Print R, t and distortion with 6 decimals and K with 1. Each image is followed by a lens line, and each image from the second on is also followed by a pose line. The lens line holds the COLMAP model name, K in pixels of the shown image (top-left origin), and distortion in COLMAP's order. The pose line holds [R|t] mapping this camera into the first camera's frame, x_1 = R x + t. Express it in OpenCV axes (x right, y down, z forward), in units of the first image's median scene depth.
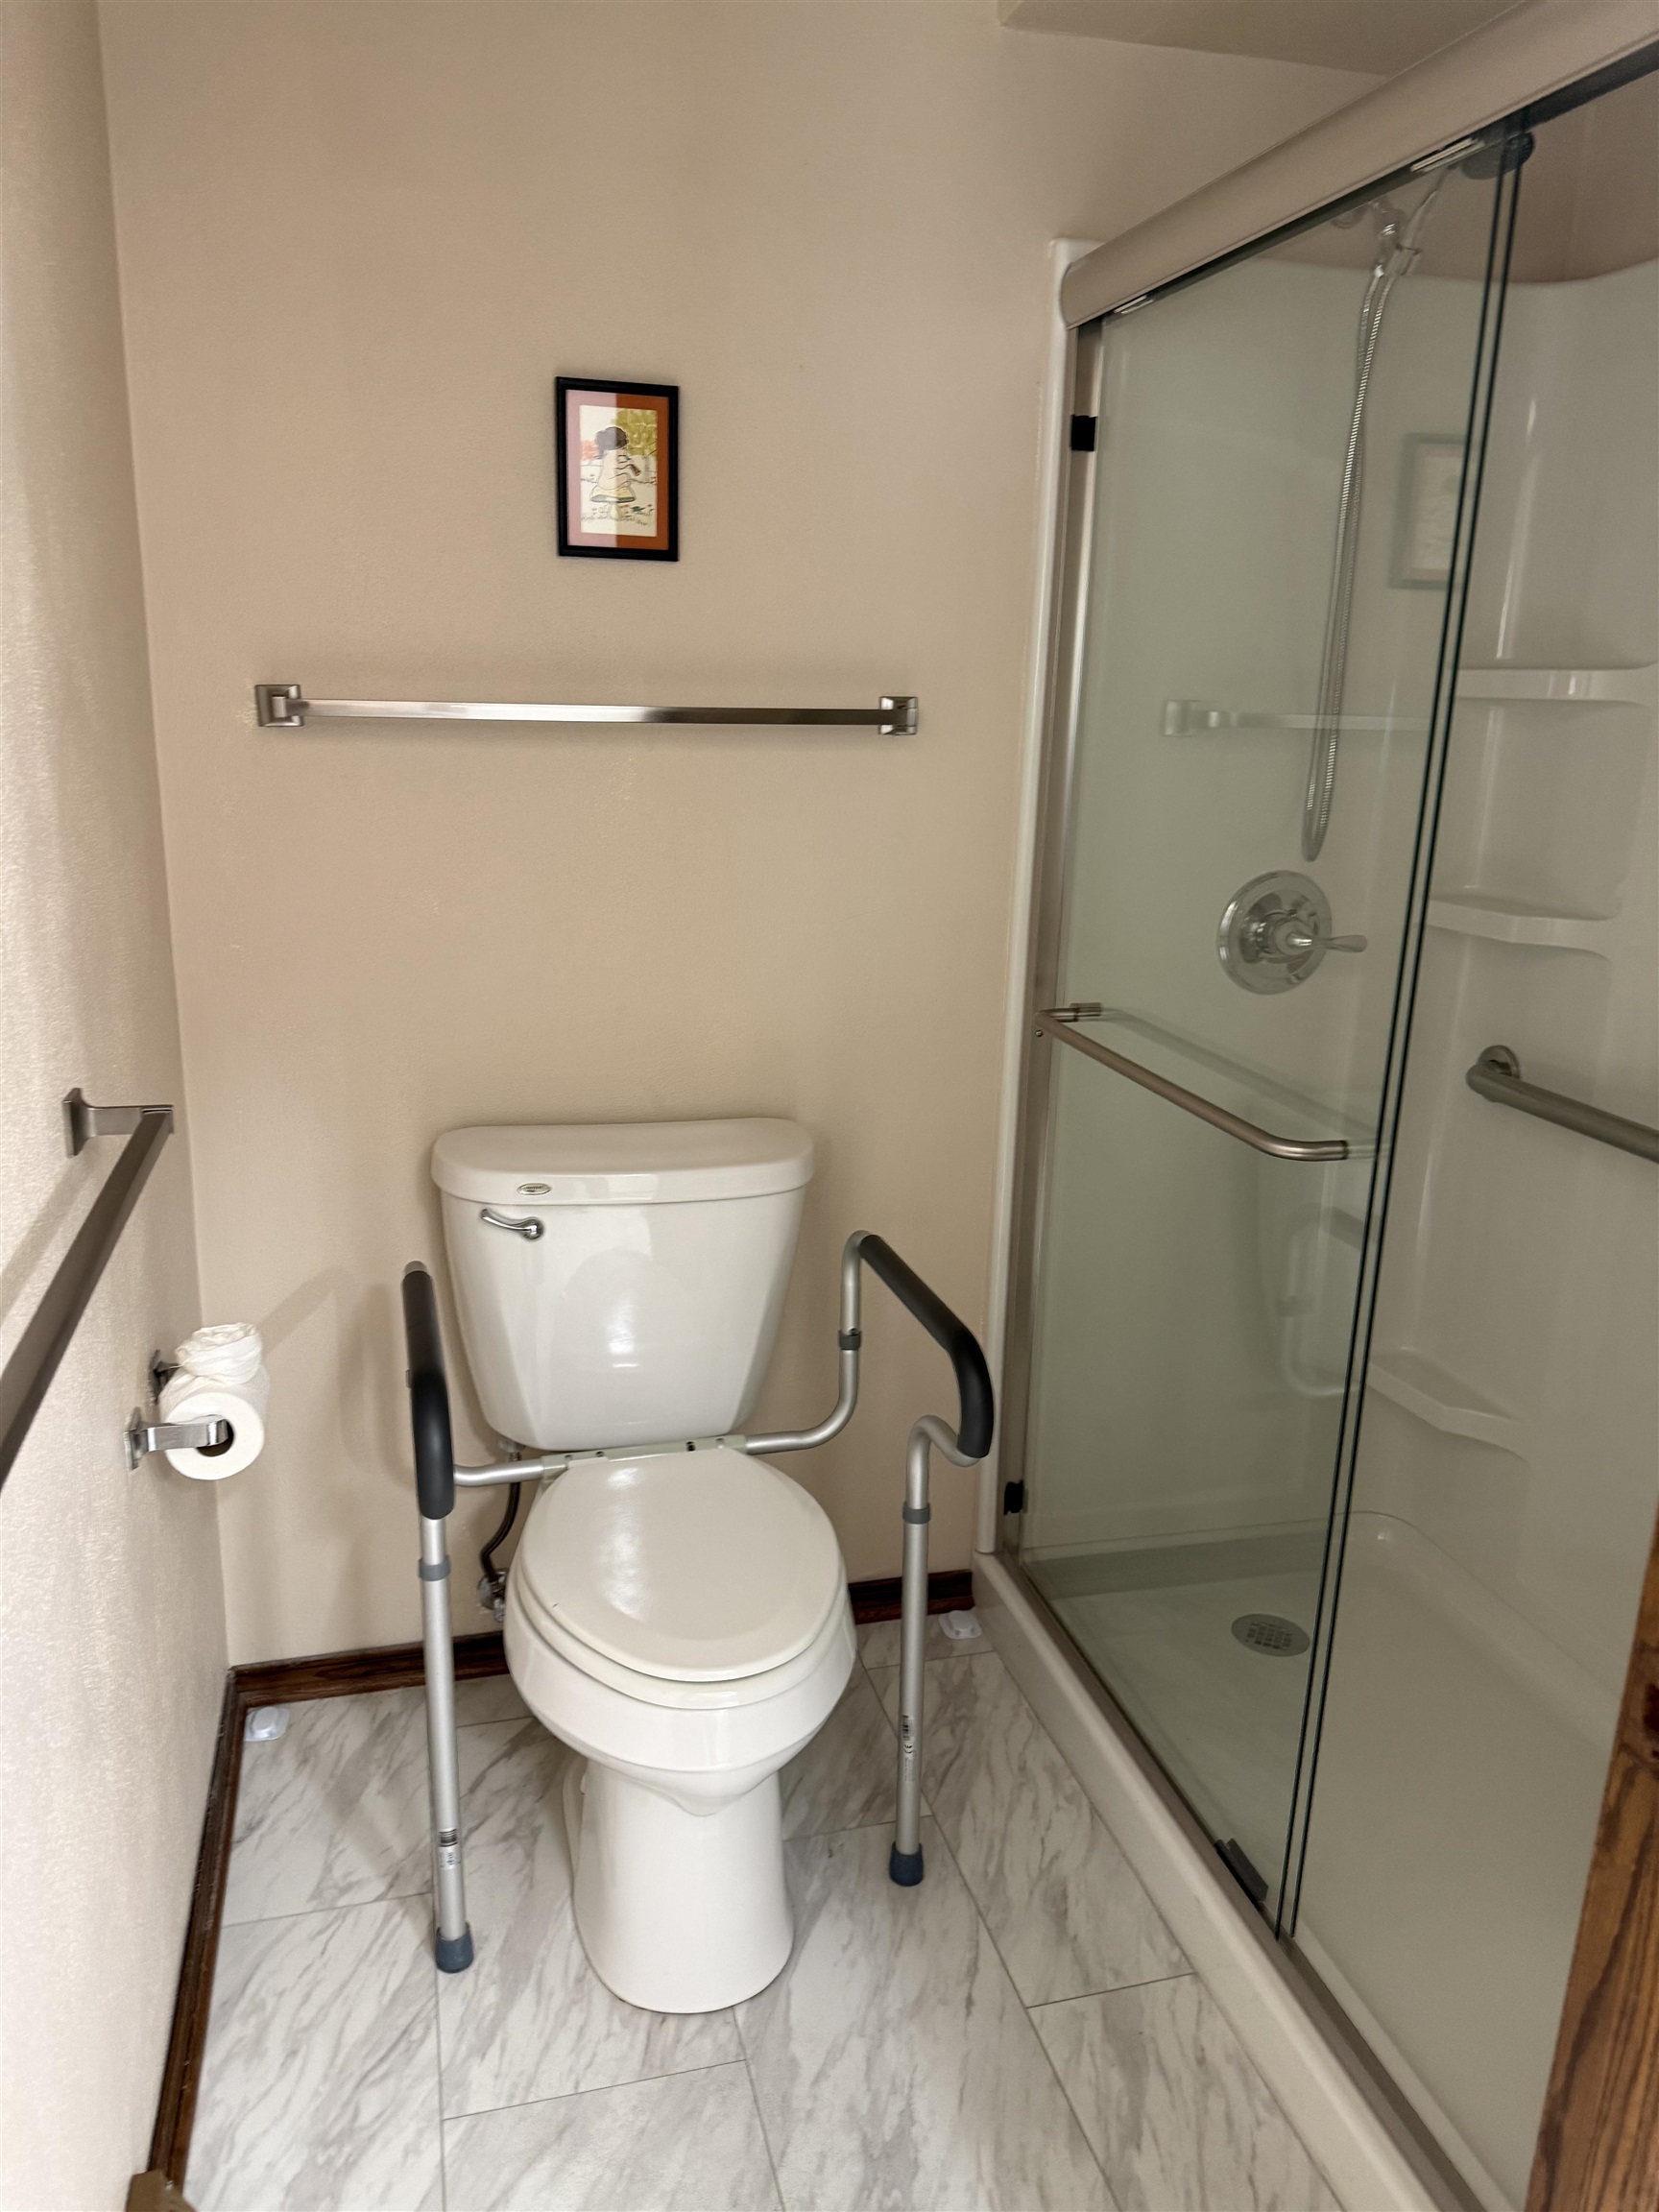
lens RADIAL K [[1566.2, 0, 829.0], [0, 1566.2, 1109.2], [0, 0, 1]] dist [0.005164, -0.014726]
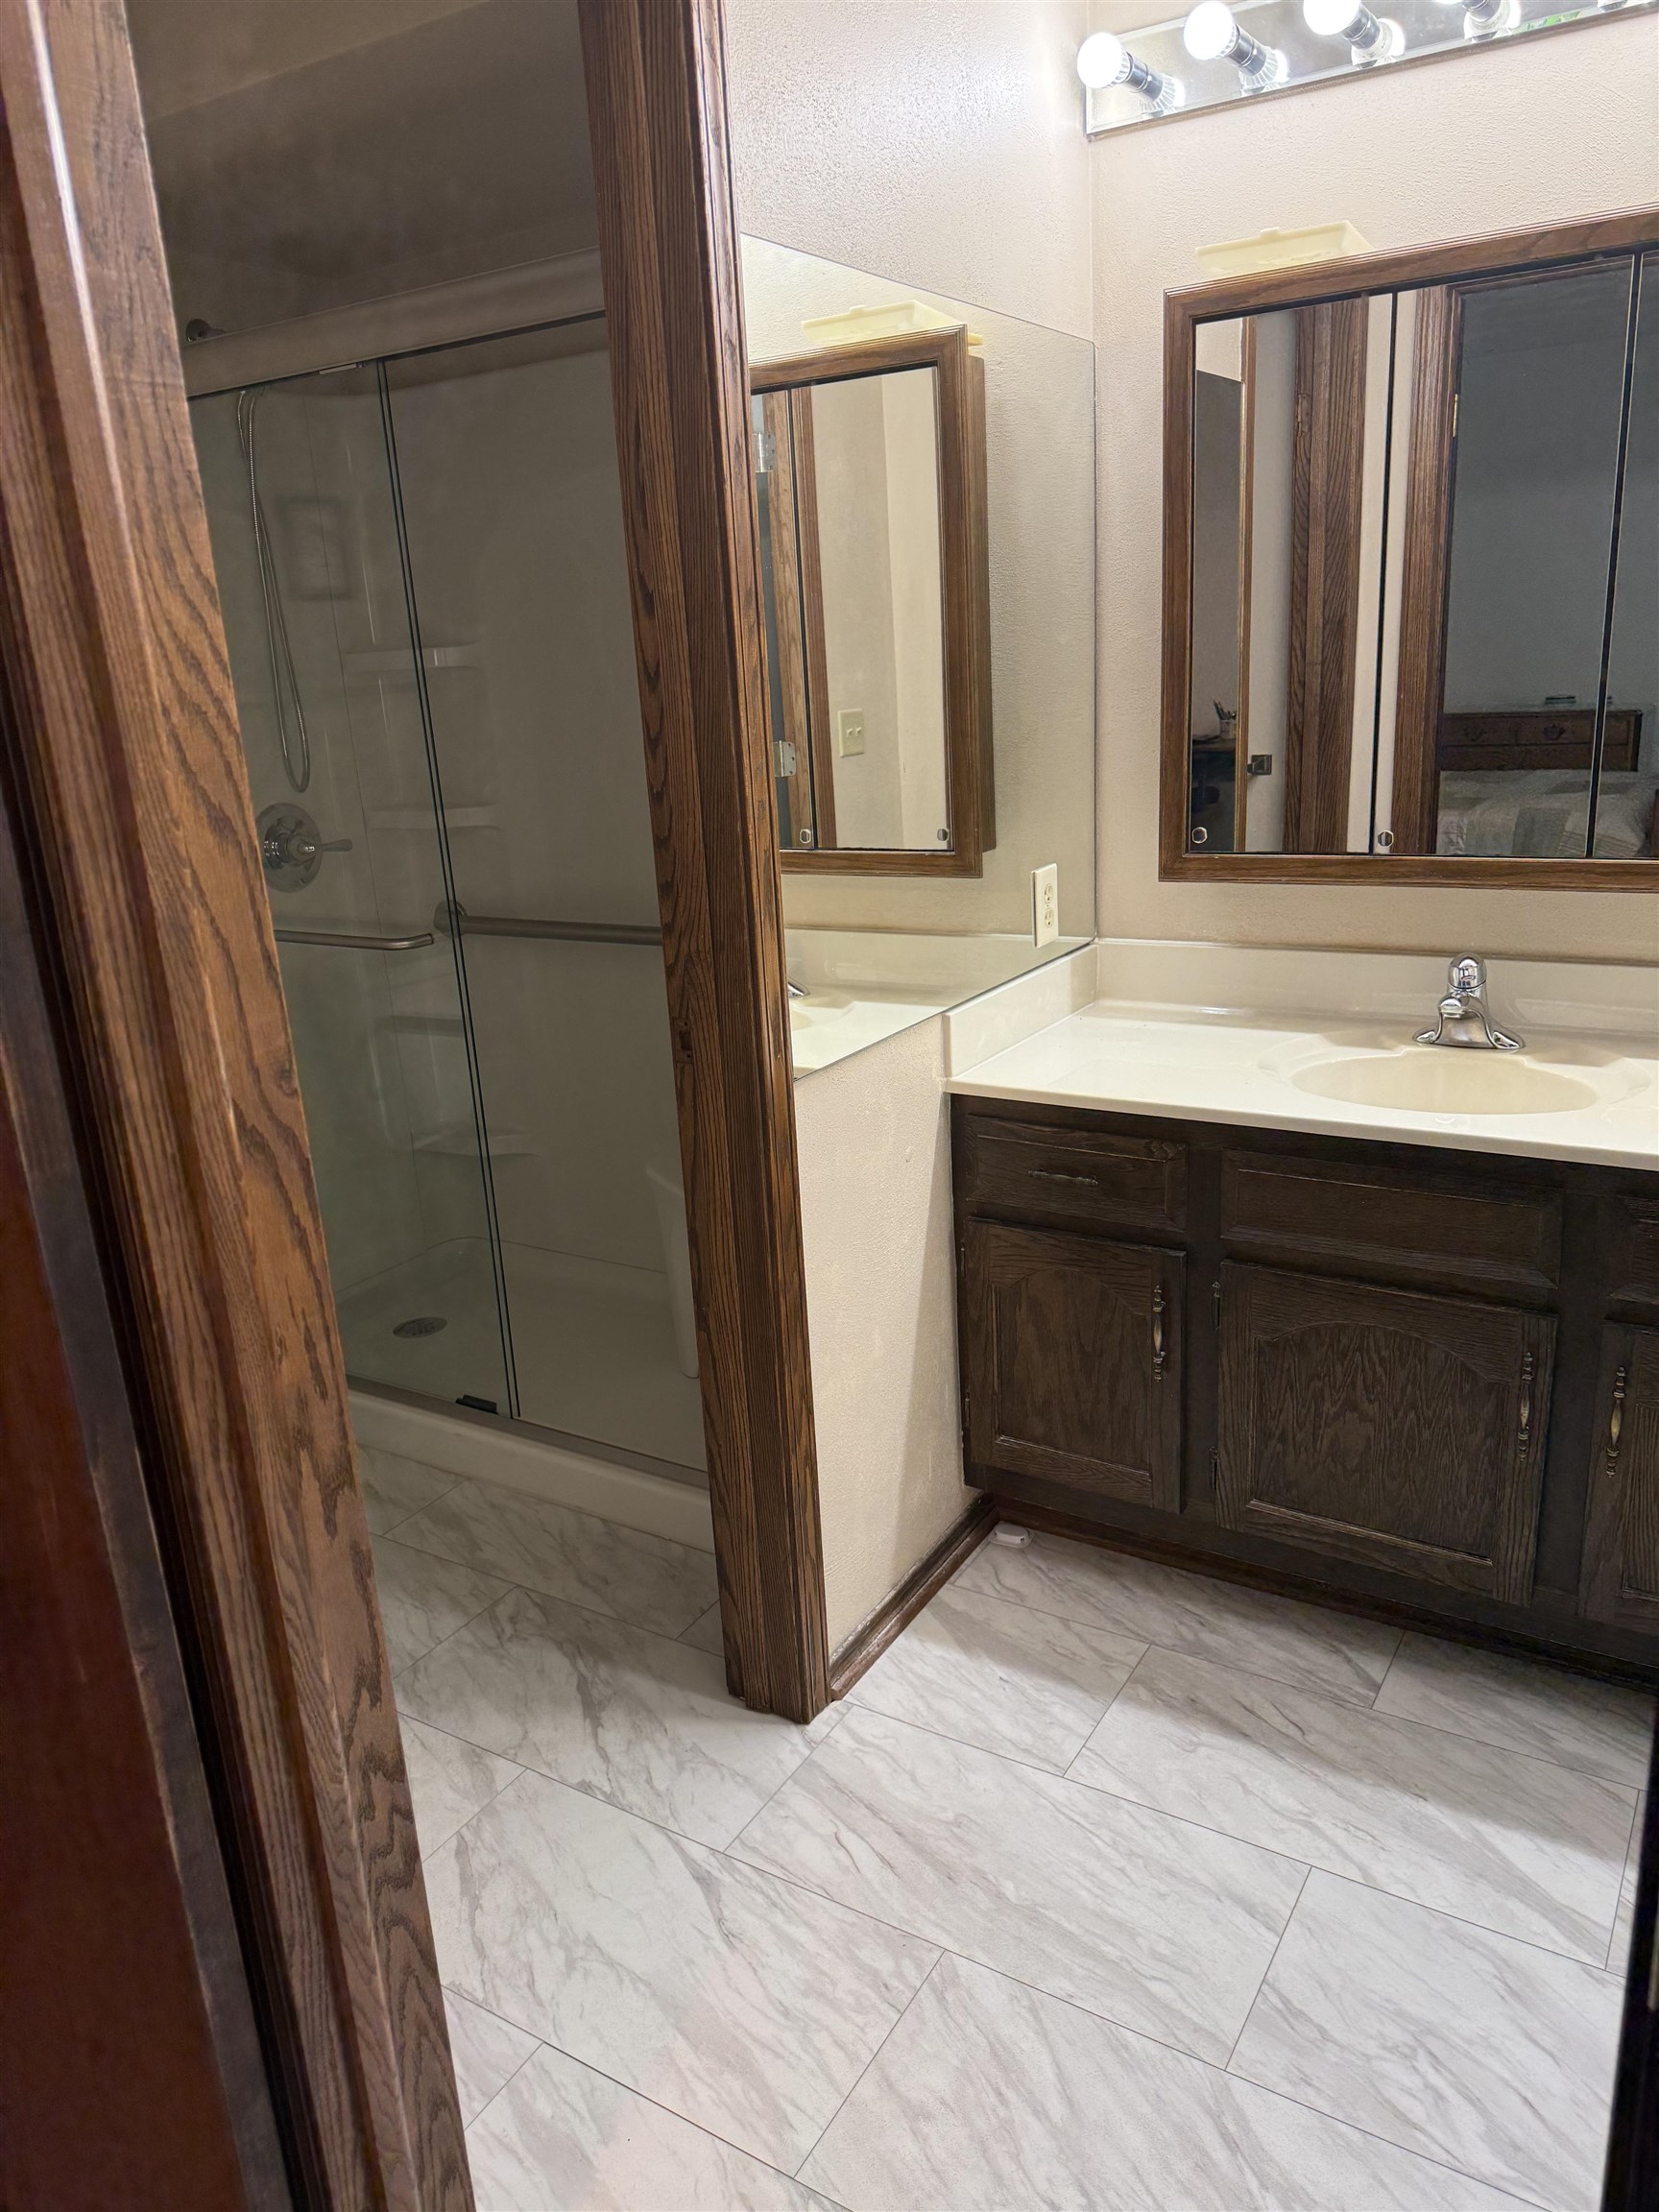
lens RADIAL K [[1566.2, 0, 828.8], [0, 1566.2, 1106.1], [0, 0, 1]] dist [0.005164, -0.014726]
pose [[0.729254, -0.259740, 0.633028, -0.315387], [0.250559, 0.962261, 0.106182, 0.084500], [-0.636718, 0.081177, 0.766812, -0.374397]]
